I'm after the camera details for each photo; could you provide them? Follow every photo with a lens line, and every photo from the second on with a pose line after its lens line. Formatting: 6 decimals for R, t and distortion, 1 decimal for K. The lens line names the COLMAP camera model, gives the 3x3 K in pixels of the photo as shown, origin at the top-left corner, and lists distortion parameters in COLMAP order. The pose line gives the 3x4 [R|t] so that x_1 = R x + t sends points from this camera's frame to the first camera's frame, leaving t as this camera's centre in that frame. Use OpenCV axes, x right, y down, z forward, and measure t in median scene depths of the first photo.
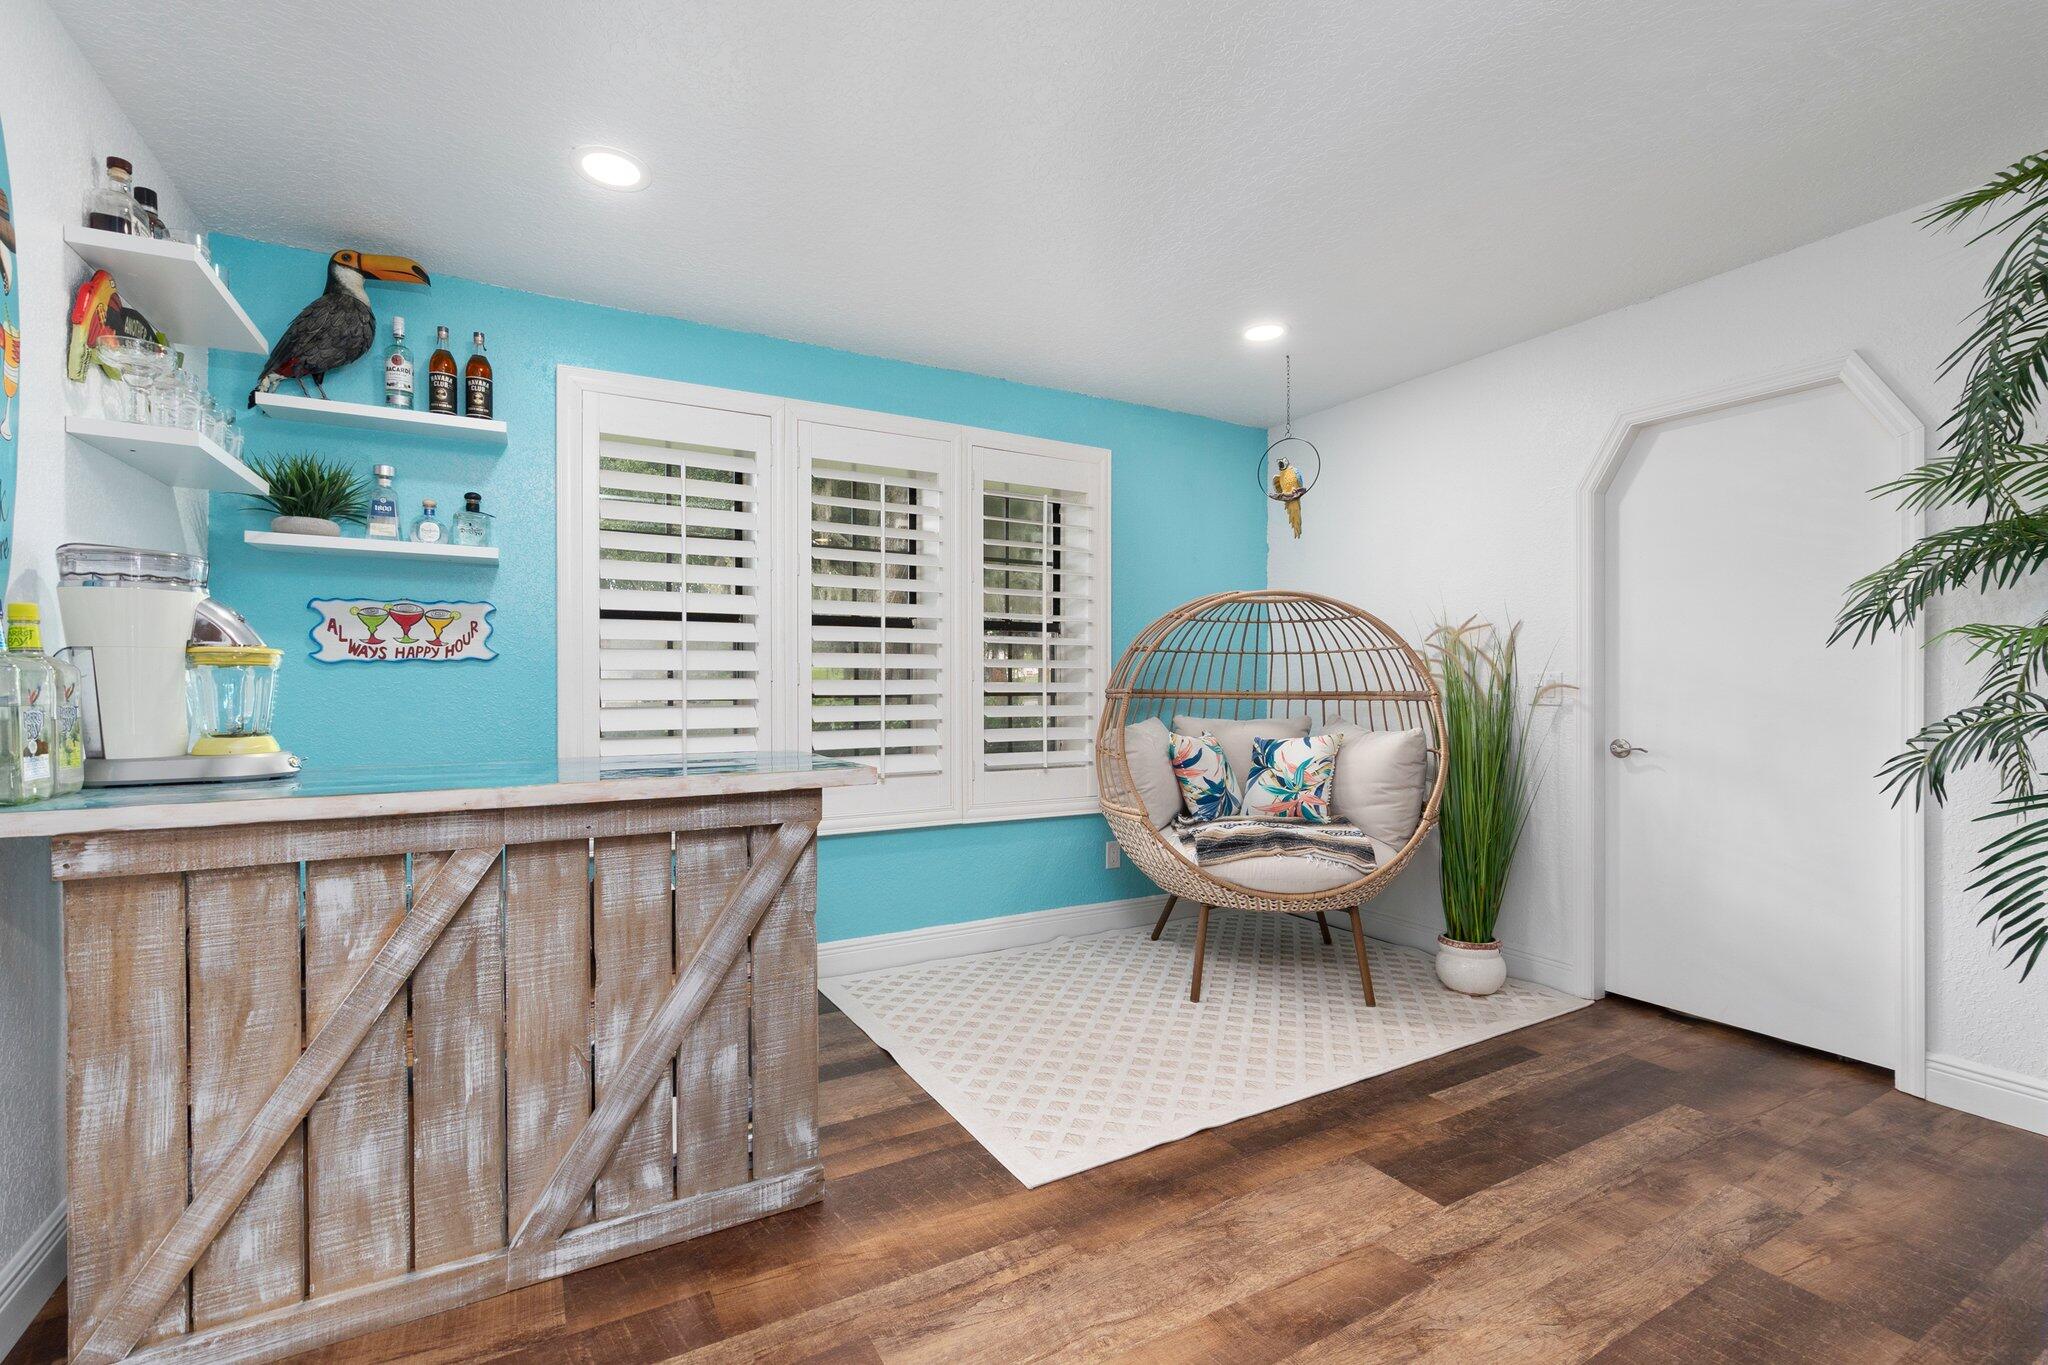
lens RADIAL K [[884.4, 0, 1011.7], [0, 884.4, 687.4], [0, 0, 1]] dist [-0.007472, 0.003131]
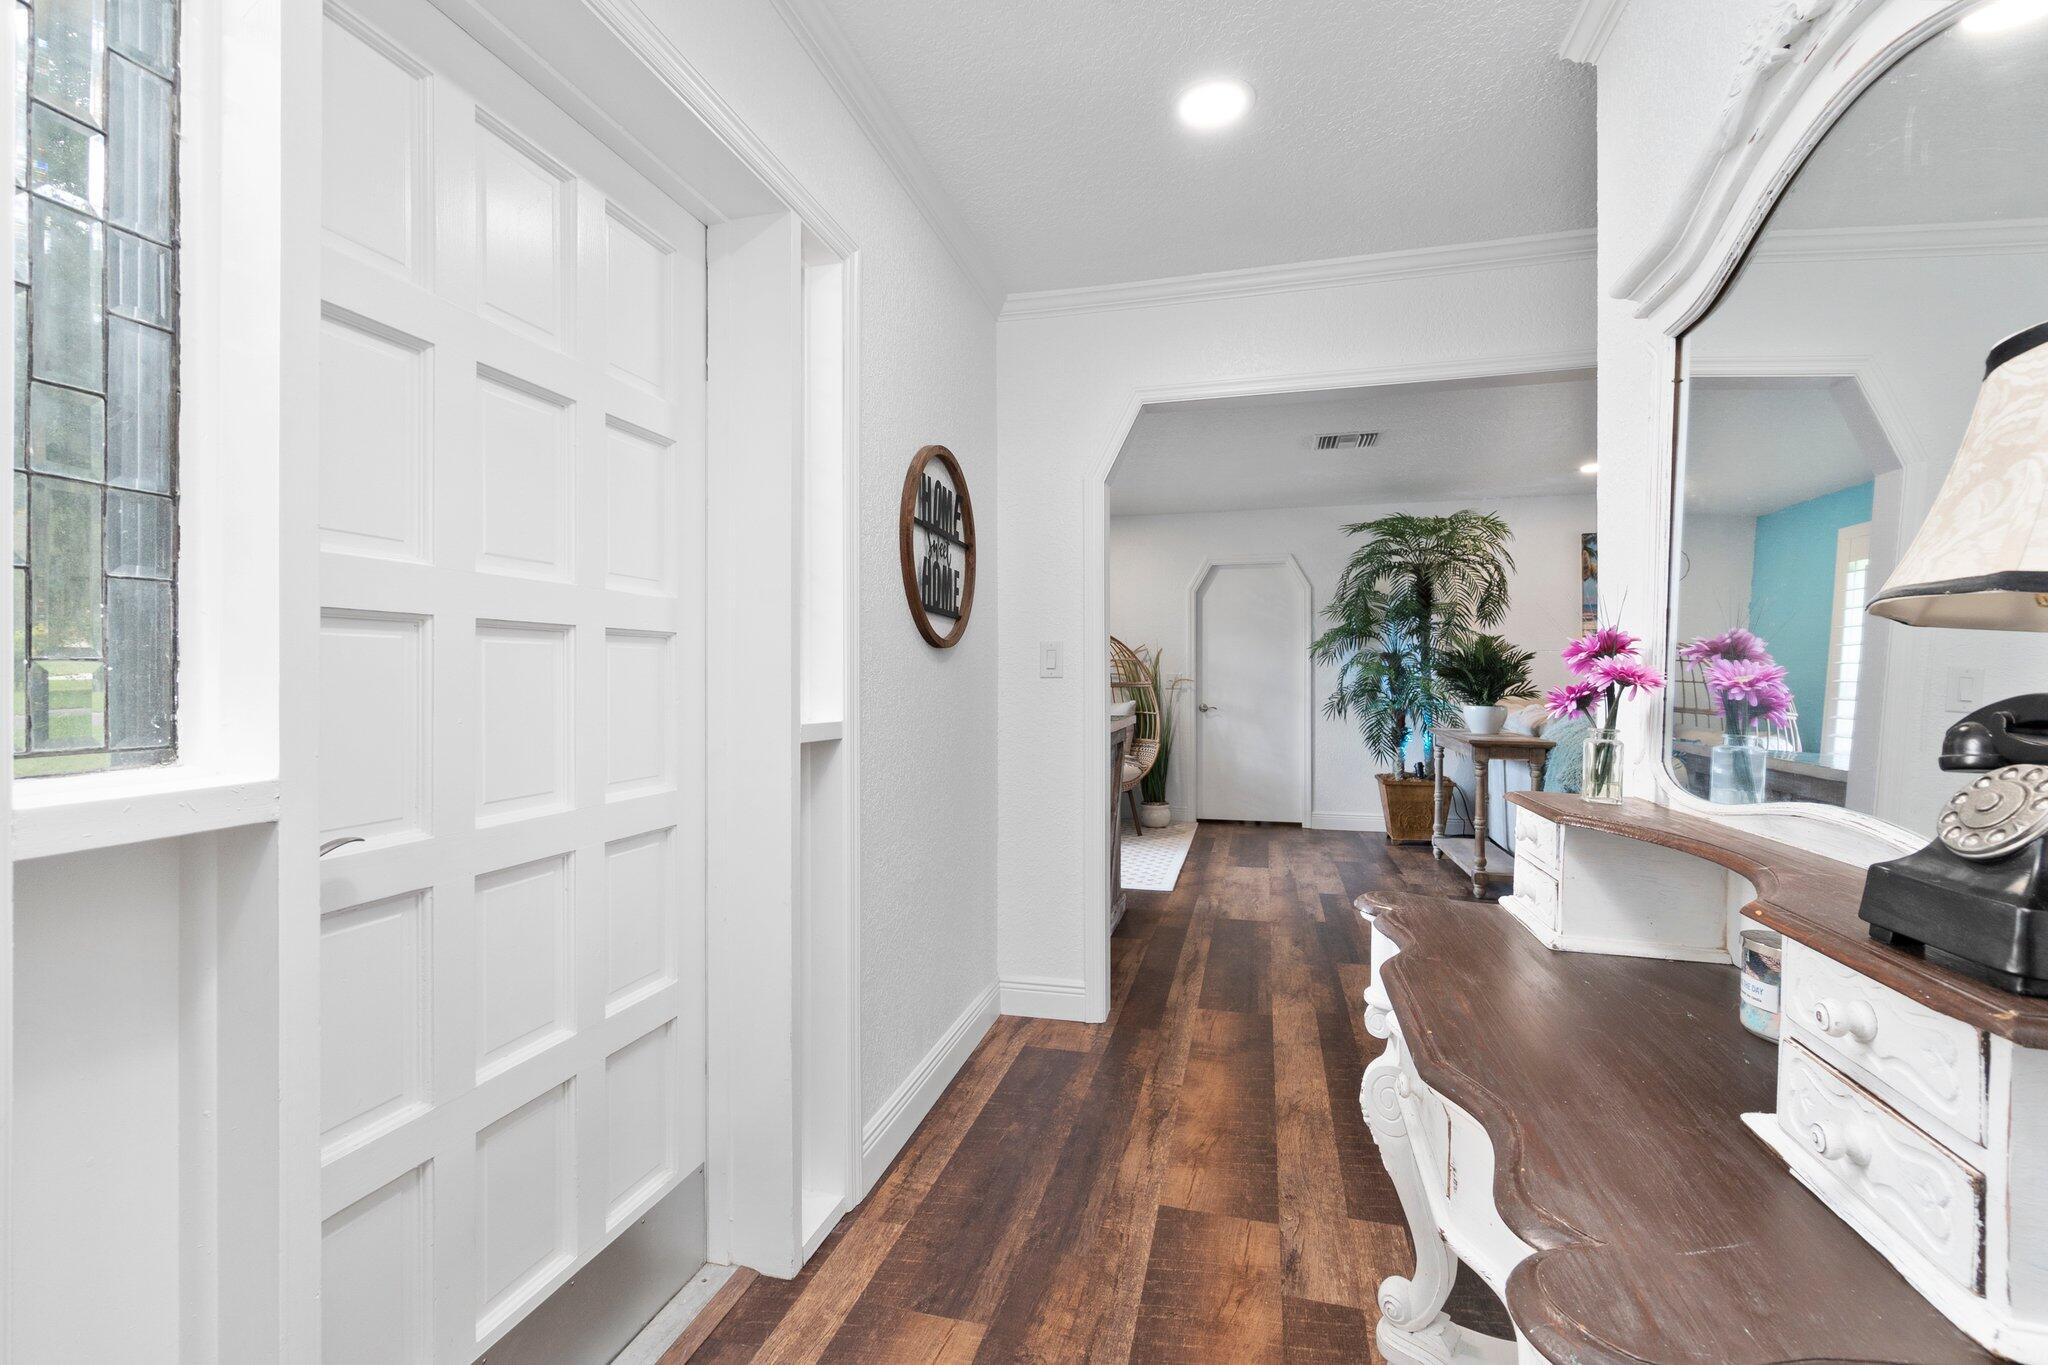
lens RADIAL K [[884.4, 0, 1022.1], [0, 884.4, 678.7], [0, 0, 1]] dist [-0.007472, 0.003131]
pose [[0.704912, 0.003350, 0.709287, -1.219813], [-0.000592, 0.999991, -0.004134, 0.005040], [-0.709295, 0.002494, 0.704908, -0.247748]]
